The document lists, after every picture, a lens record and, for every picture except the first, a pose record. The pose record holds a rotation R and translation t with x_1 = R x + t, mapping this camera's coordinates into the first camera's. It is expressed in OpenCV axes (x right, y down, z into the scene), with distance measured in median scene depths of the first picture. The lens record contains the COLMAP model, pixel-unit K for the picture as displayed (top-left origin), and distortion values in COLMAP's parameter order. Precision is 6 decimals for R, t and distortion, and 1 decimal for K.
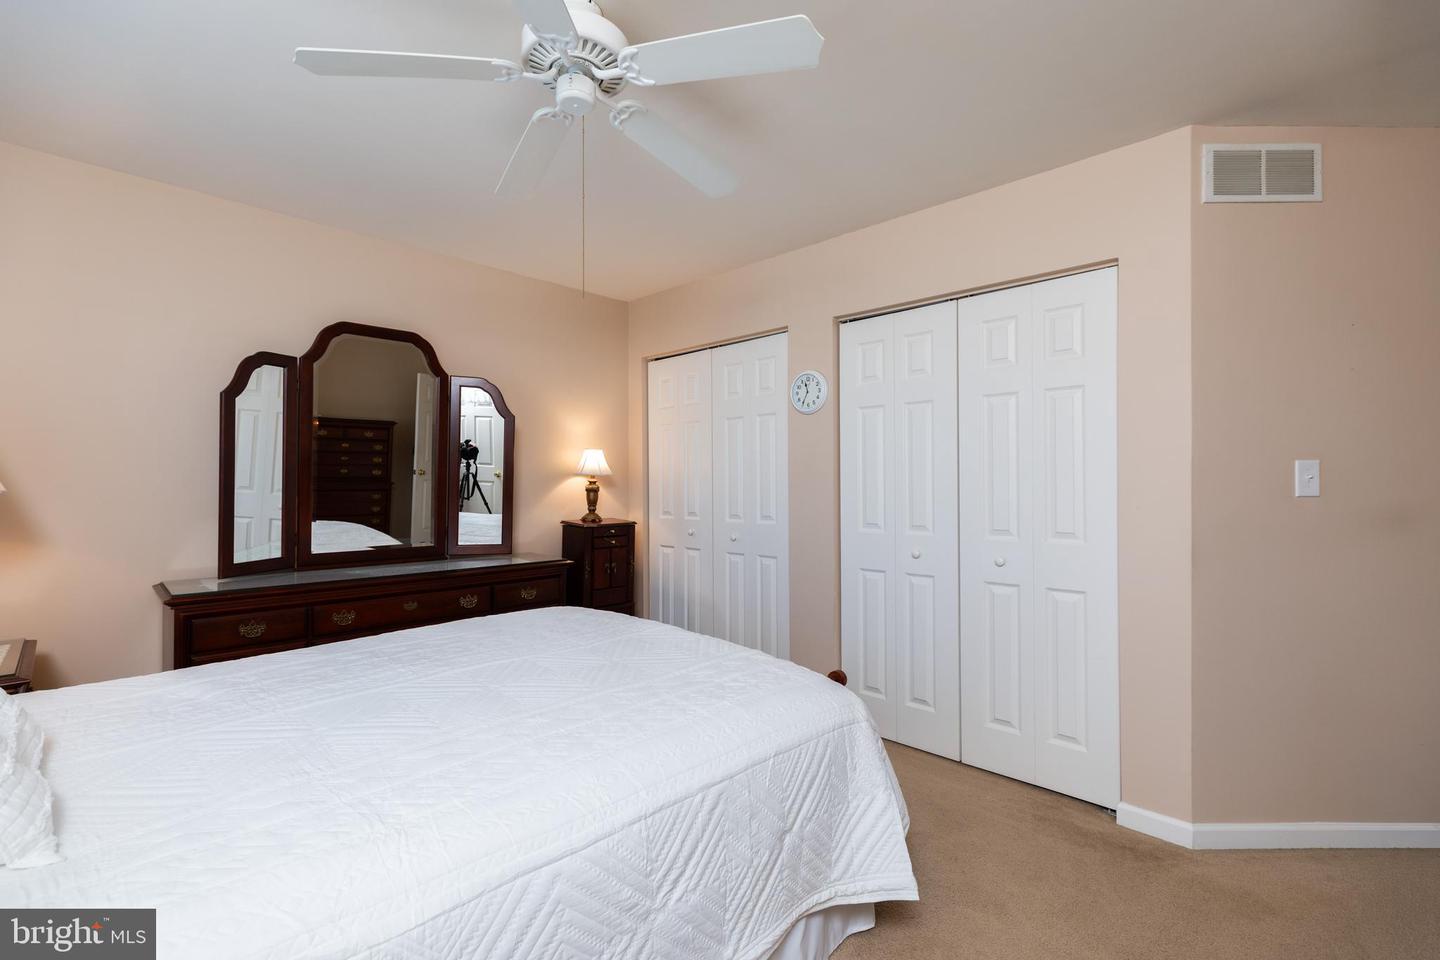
lens RADIAL K [[653.0, 0, 721.7], [0, 653.0, 480.0], [0, 0, 1]] dist [0.008937, -0.000435]
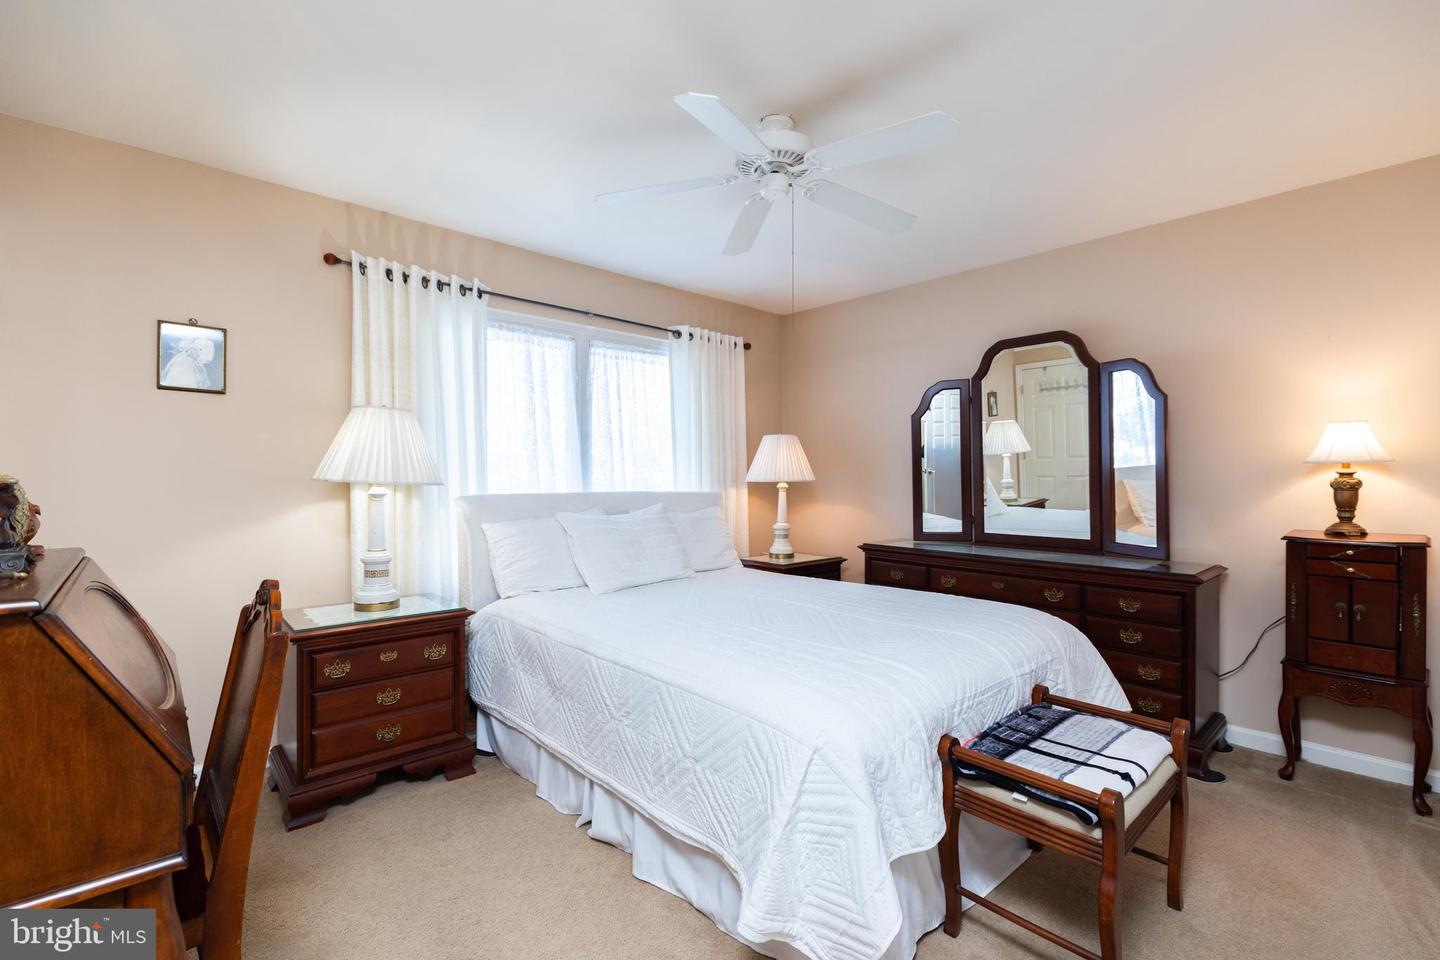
lens RADIAL K [[653.0, 0, 722.9], [0, 653.0, 480.3], [0, 0, 1]] dist [0.008937, -0.000435]
pose [[-0.070488, 0.005312, -0.997498, 0.522427], [0.005272, 0.999974, 0.004953, 0.003142], [0.997499, -0.004910, -0.070514, 0.470075]]
